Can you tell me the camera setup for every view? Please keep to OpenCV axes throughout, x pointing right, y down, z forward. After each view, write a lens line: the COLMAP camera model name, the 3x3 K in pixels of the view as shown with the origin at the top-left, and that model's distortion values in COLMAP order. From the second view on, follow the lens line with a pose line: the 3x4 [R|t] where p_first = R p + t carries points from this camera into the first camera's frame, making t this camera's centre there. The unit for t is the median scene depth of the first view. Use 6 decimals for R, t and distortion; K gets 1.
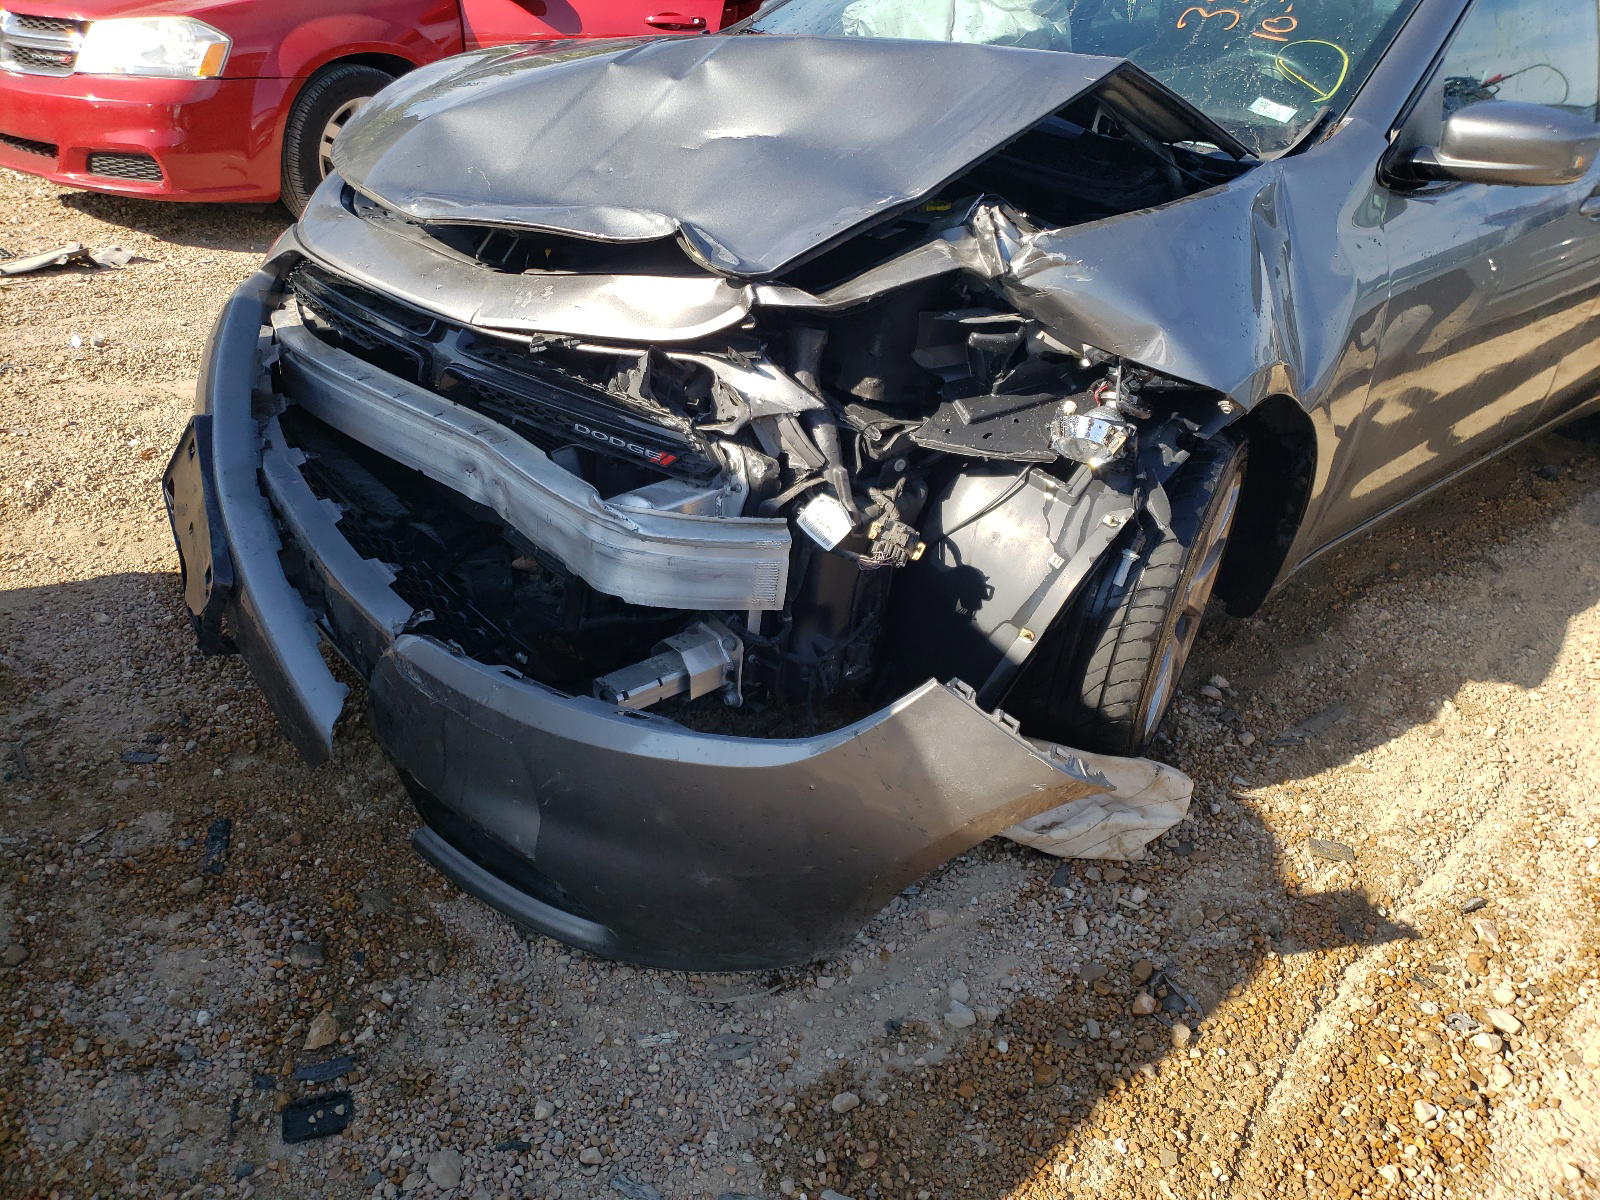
lens RADIAL K [[1183.0, 0, 677.6], [0, 1183.0, 601.5], [0, 0, 1]] dist [0.054790, -0.045519]
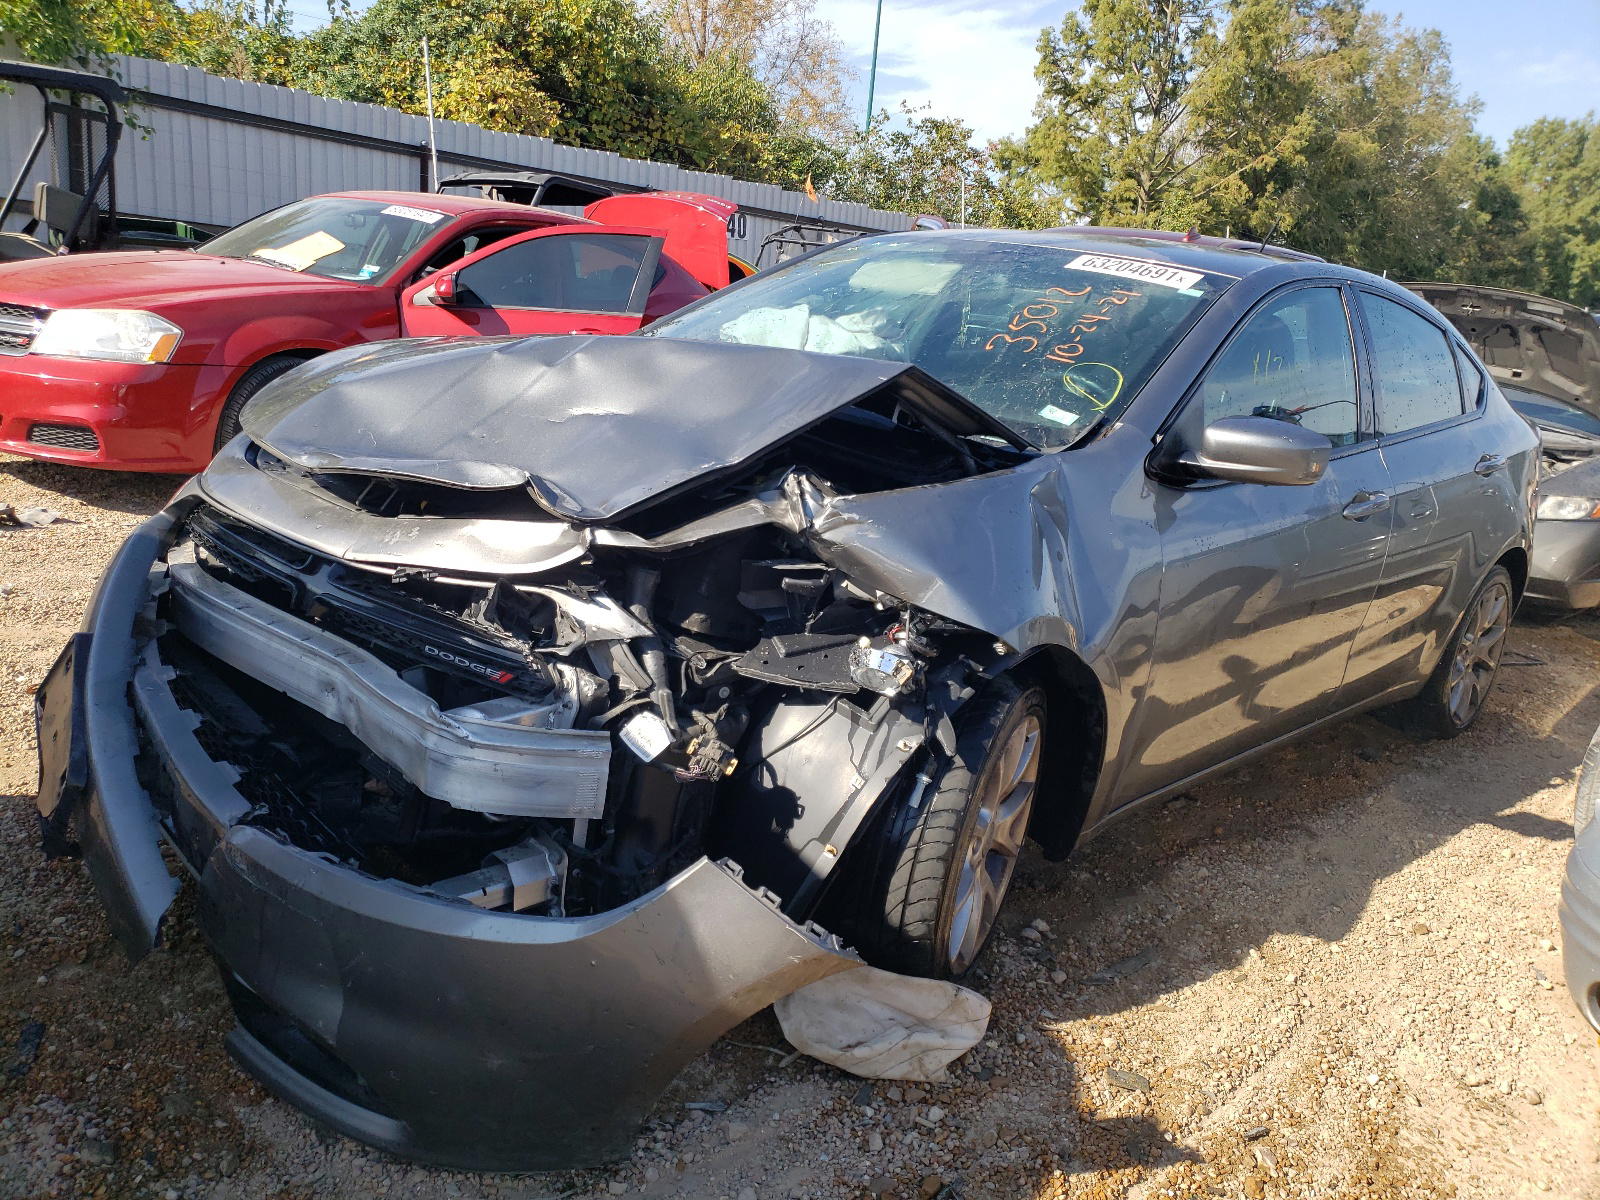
lens RADIAL K [[1218.5, 0, 648.3], [0, 1218.5, 594.5], [0, 0, 1]] dist [0.086592, -0.097873]
pose [[0.998697, 0.042196, 0.028705, 0.085399], [-0.033730, 0.967855, -0.249238, 0.081618], [-0.038299, 0.247945, 0.968017, -0.112732]]
